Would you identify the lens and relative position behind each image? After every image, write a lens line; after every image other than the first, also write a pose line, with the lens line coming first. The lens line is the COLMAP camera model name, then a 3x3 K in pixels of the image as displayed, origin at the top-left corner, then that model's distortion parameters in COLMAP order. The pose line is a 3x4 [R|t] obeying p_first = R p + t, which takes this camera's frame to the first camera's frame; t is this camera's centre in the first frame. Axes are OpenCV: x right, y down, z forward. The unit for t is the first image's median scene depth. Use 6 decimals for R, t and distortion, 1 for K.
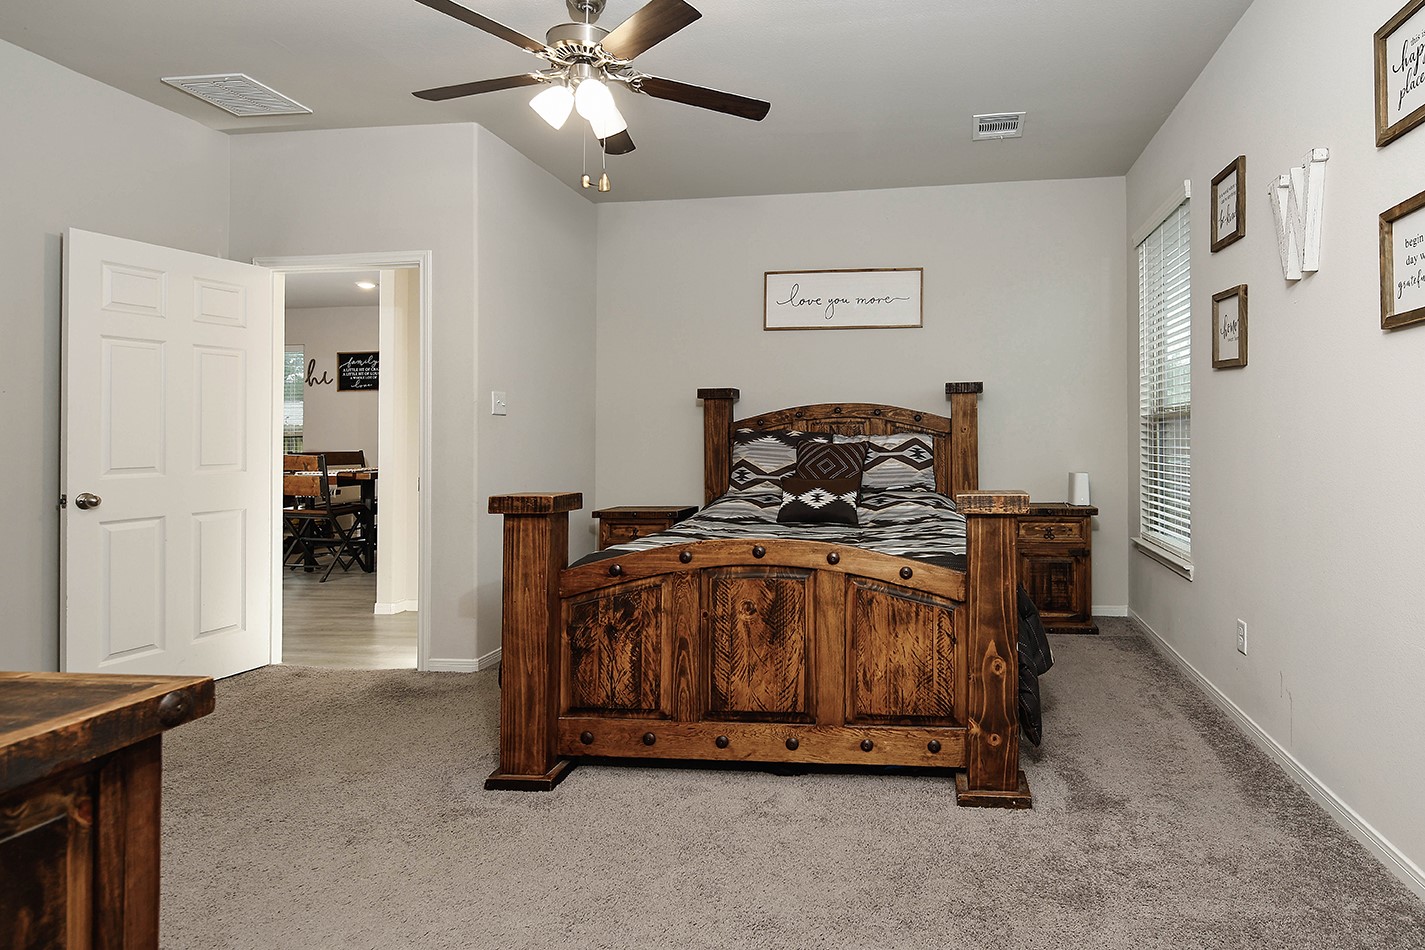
lens RADIAL K [[718.2, 0, 865.6], [0, 718.2, 435.0], [0, 0, 1]] dist [-0.004067, 0.000126]
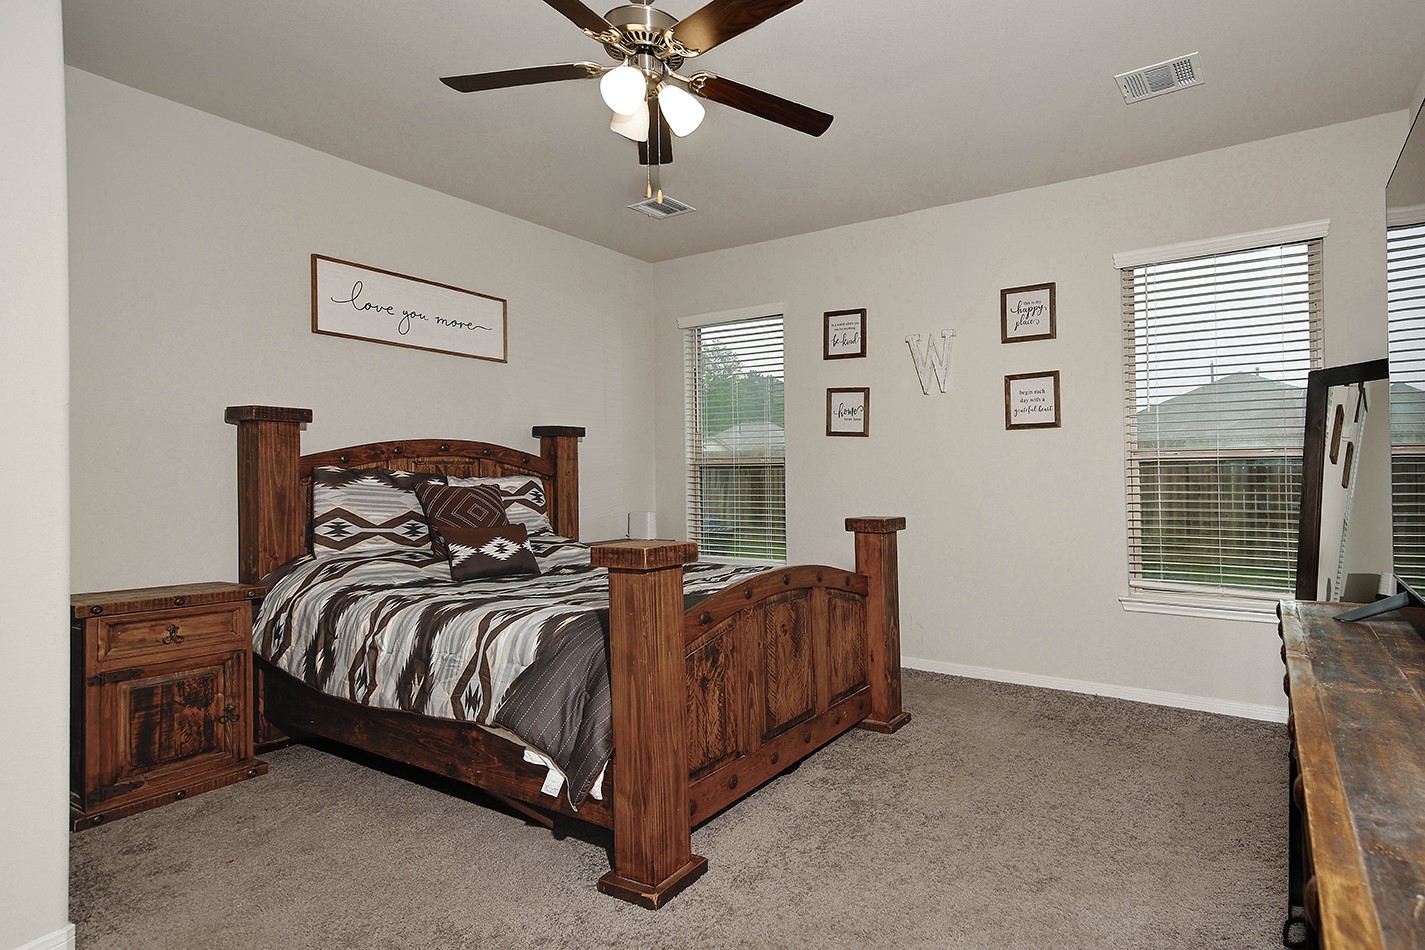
lens RADIAL K [[787.9, 0, 710.8], [0, 787.9, 466.2], [0, 0, 1]] dist [-0.005079, -0.001229]
pose [[0.461669, 0.023647, 0.886737, -0.752113], [-0.006675, 0.999709, -0.023184, 0.007531], [-0.887027, 0.004785, 0.461693, 0.303908]]
